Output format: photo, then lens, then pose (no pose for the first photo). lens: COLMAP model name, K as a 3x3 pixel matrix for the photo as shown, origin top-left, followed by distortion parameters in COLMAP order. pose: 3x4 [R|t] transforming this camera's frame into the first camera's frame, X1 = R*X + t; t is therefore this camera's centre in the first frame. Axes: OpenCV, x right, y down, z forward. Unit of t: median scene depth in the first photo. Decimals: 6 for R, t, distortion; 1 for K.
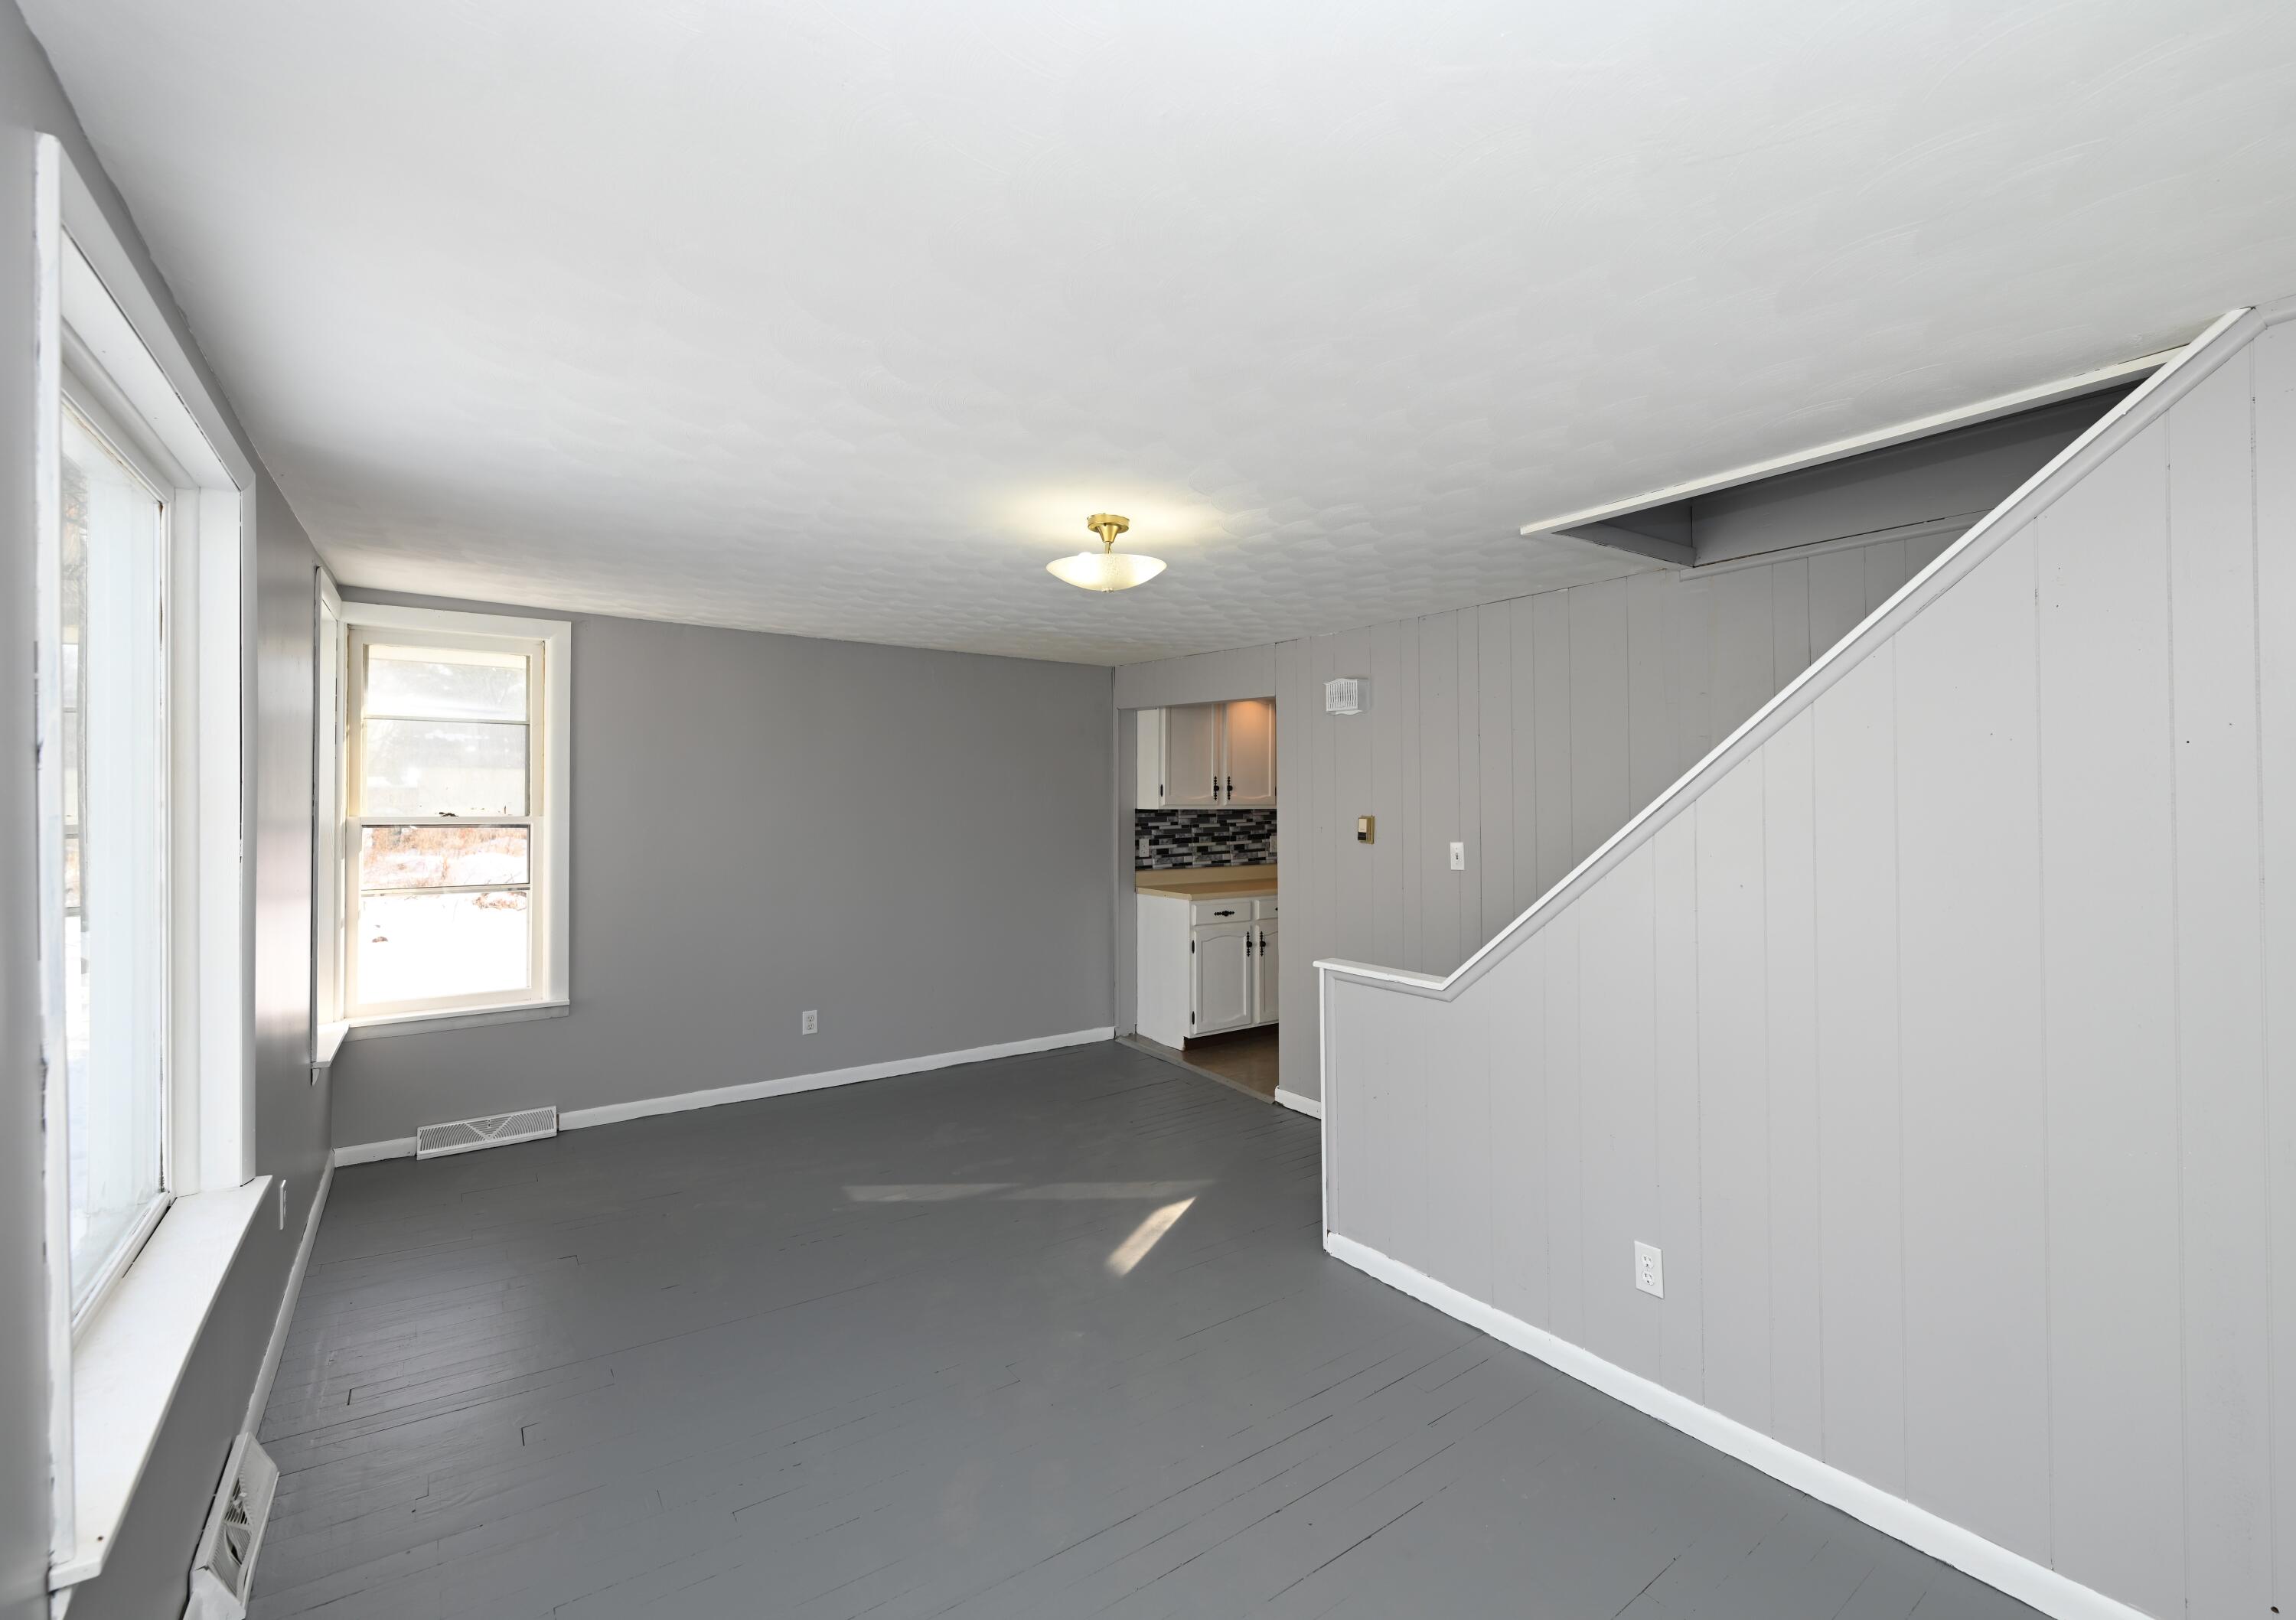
lens RADIAL K [[987.6, 0, 1277.1], [0, 987.6, 797.5], [0, 0, 1]] dist [0.009433, -0.000474]
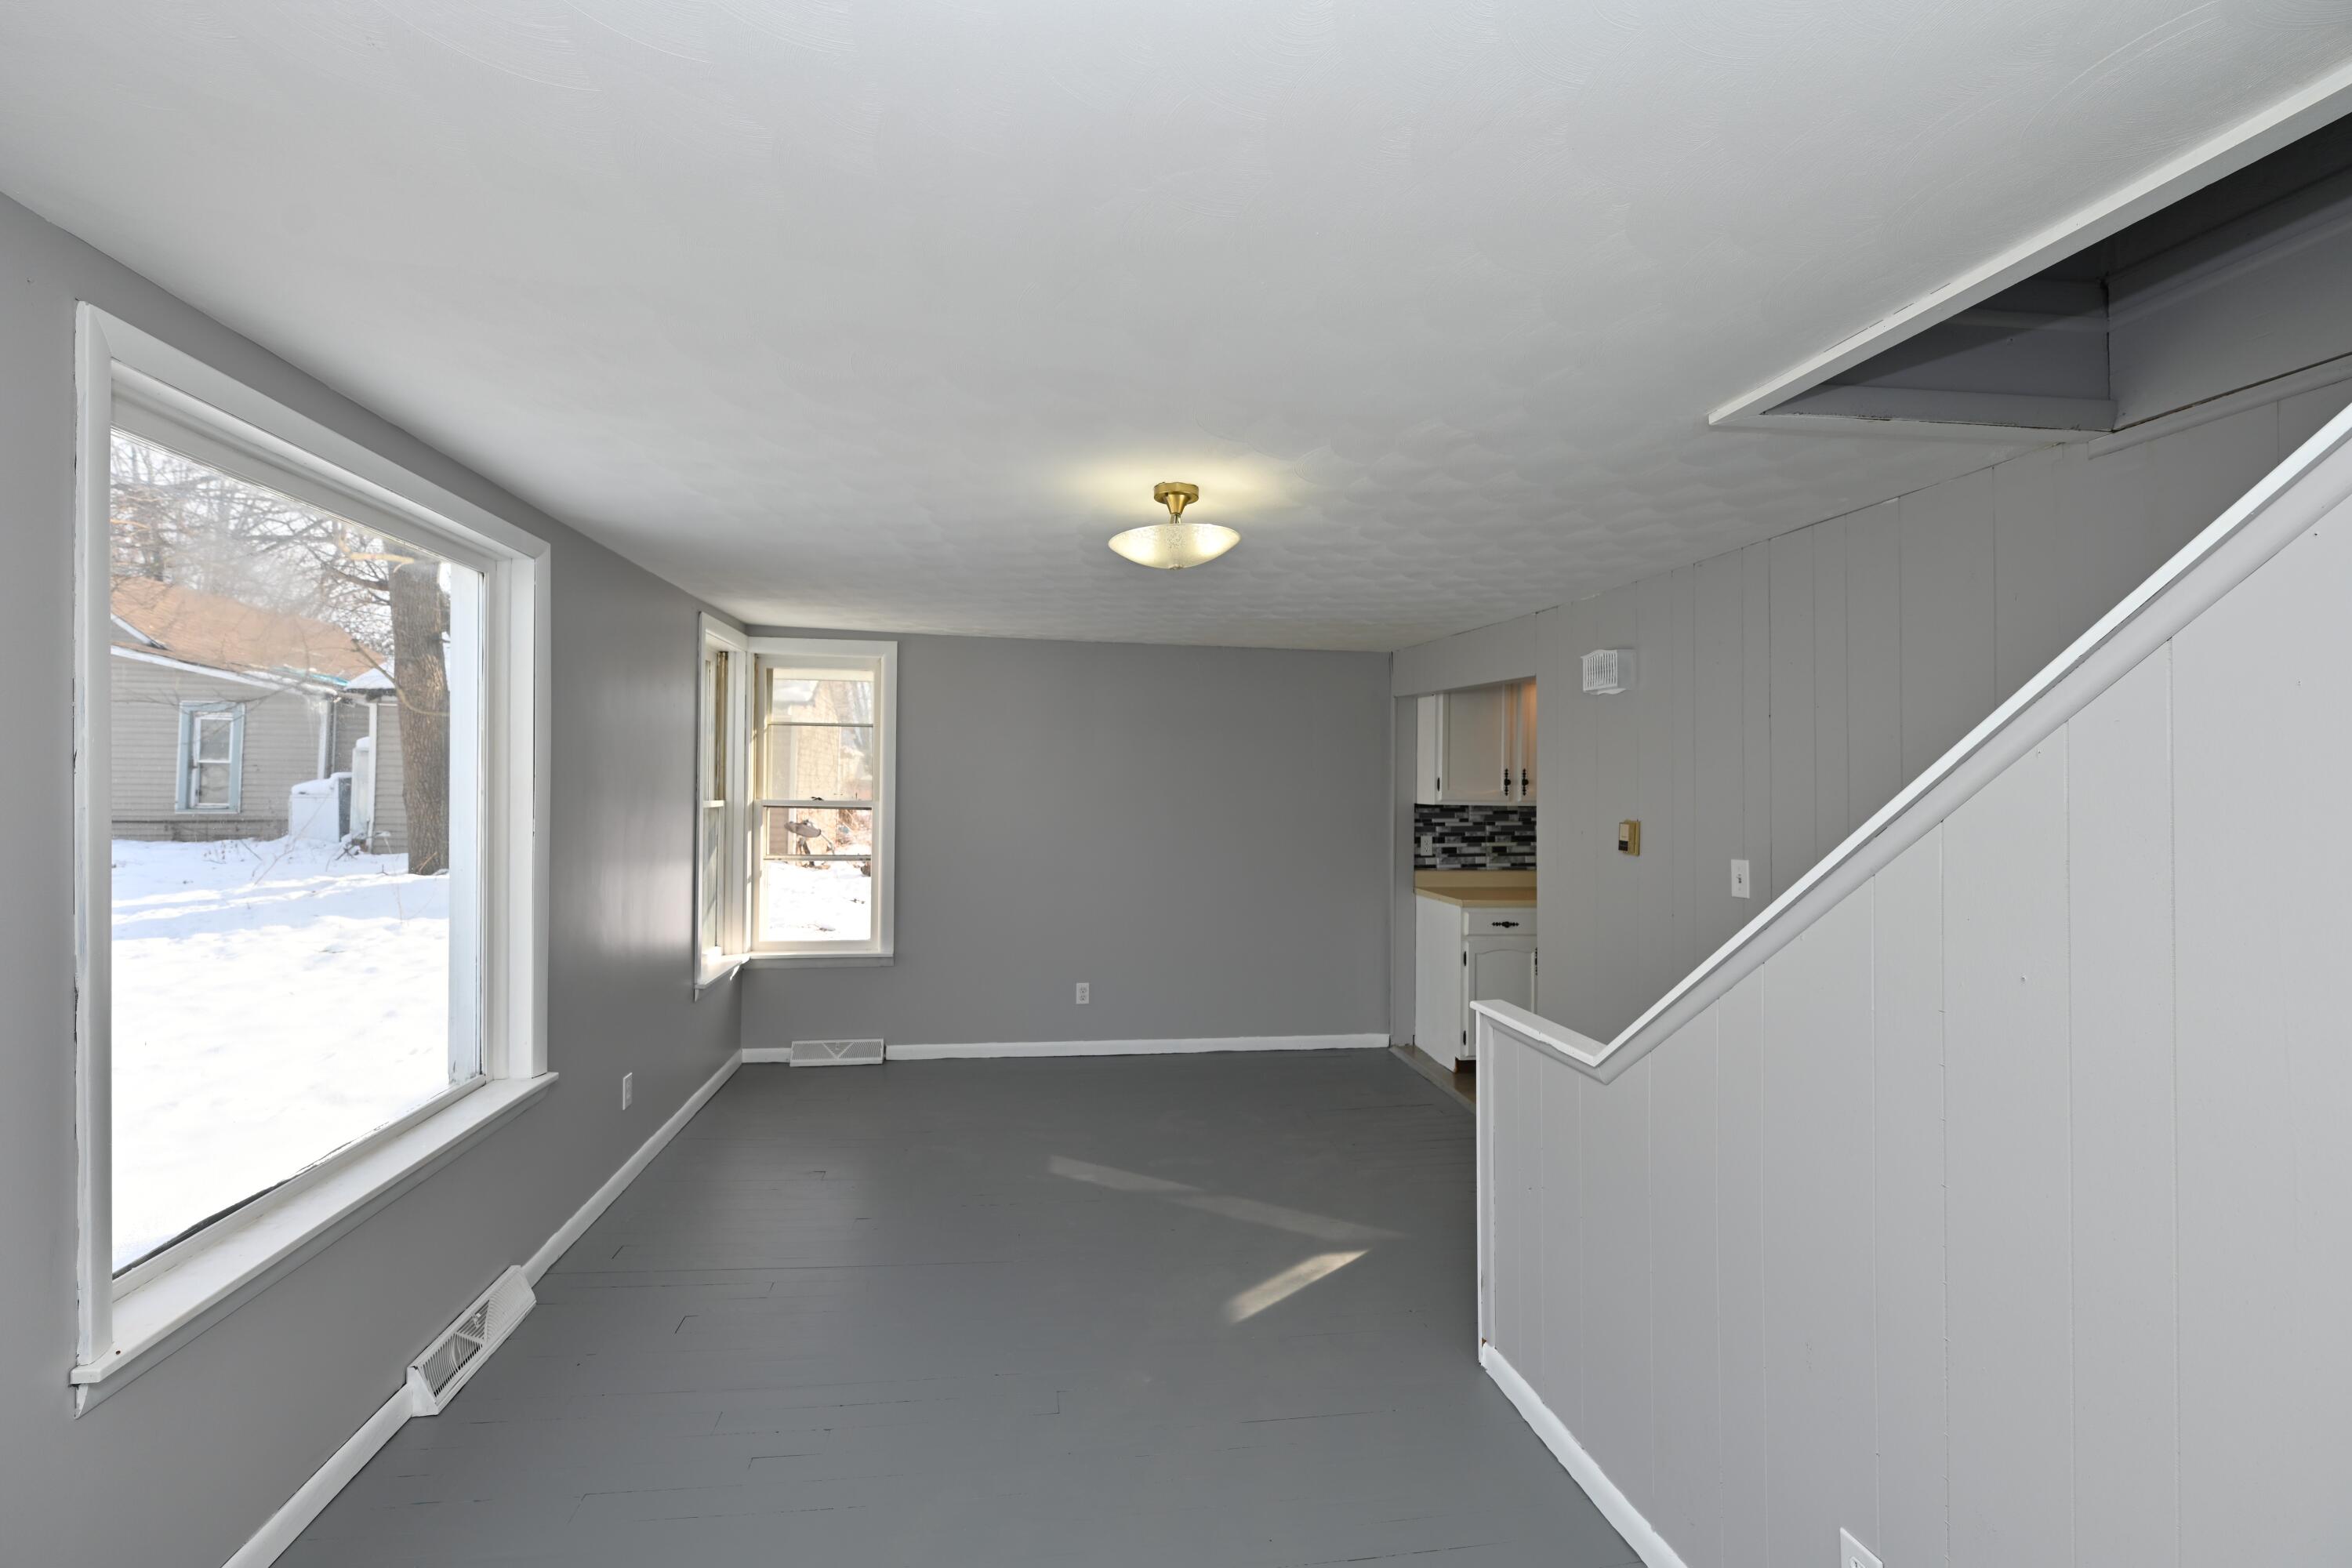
lens RADIAL K [[962.3, 0, 1176.0], [0, 962.3, 784.0], [0, 0, 1]] dist [0.001253, 0.000137]
pose [[0.865329, 0.010370, -0.501097, 0.171901], [-0.011415, 0.999934, 0.000980, -0.007626], [0.501074, 0.004872, 0.865390, 0.153714]]
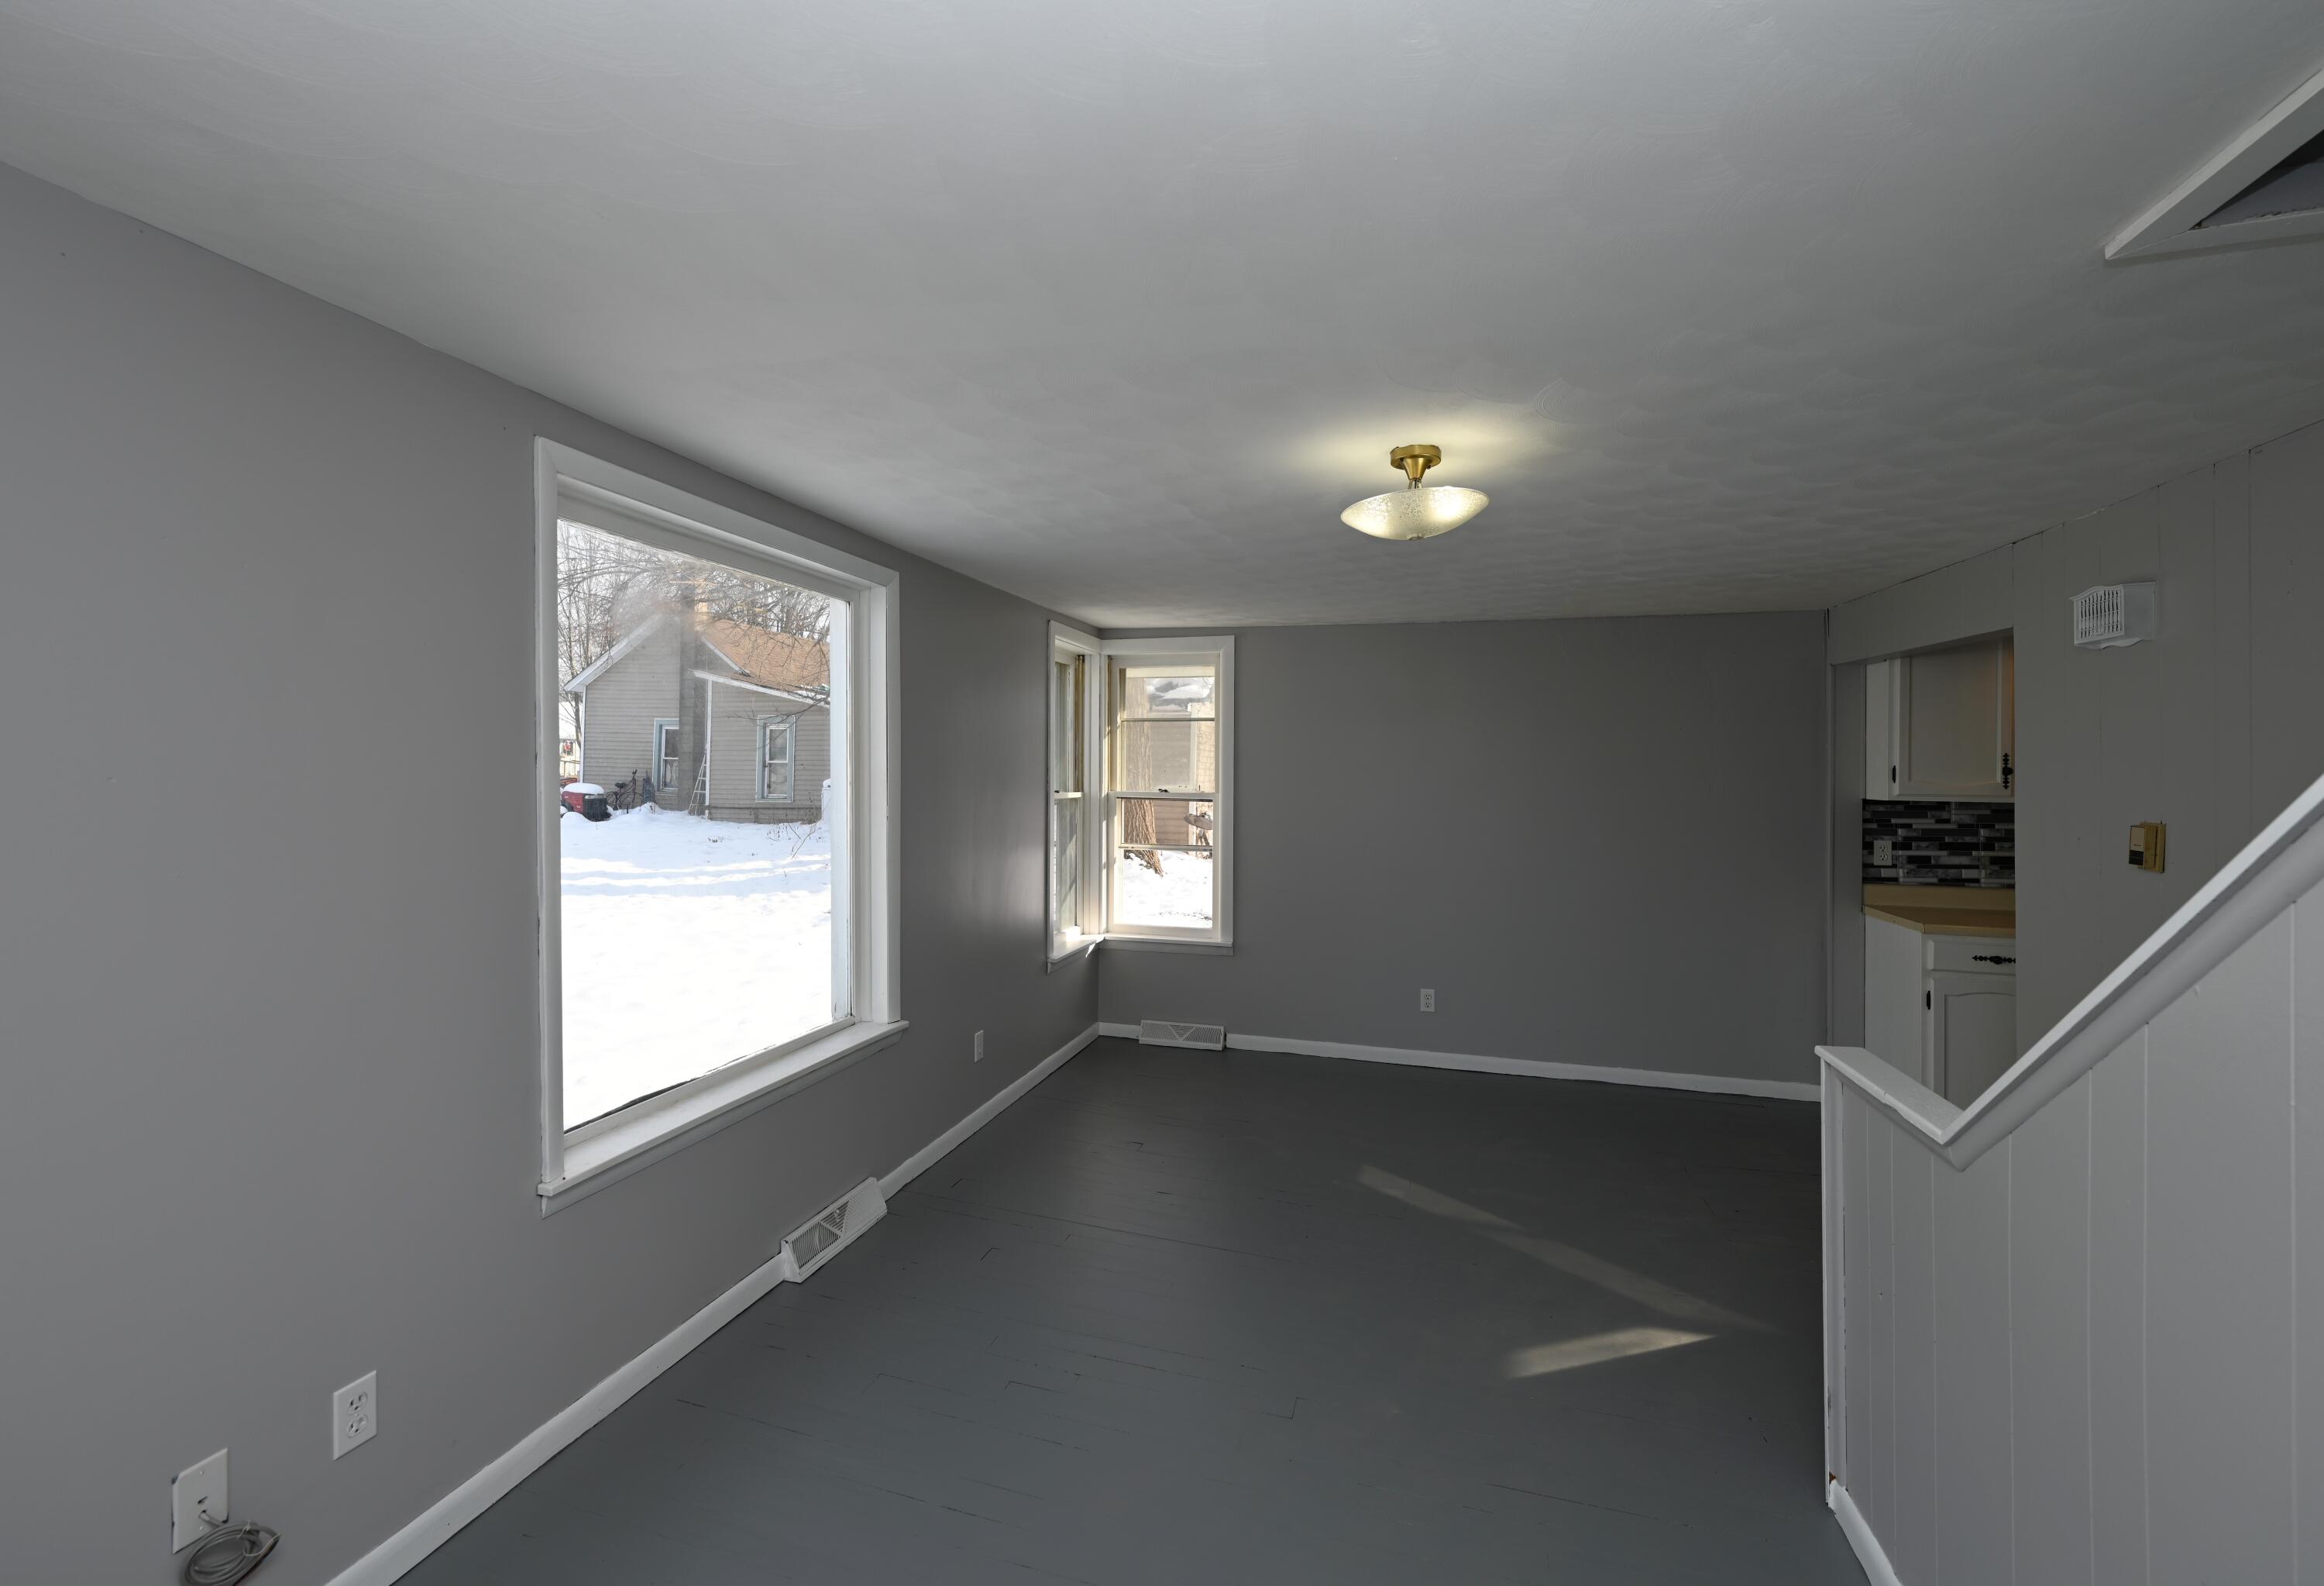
lens RADIAL K [[1002.2, 0, 1163.4], [0, 1002.2, 784.6], [0, 0, 1]] dist [0.000472, 0.000145]
pose [[0.570715, 0.013308, -0.821040, 0.254338], [-0.006739, 0.999911, 0.011523, -0.006254], [0.821121, -0.001043, 0.570754, 0.219715]]
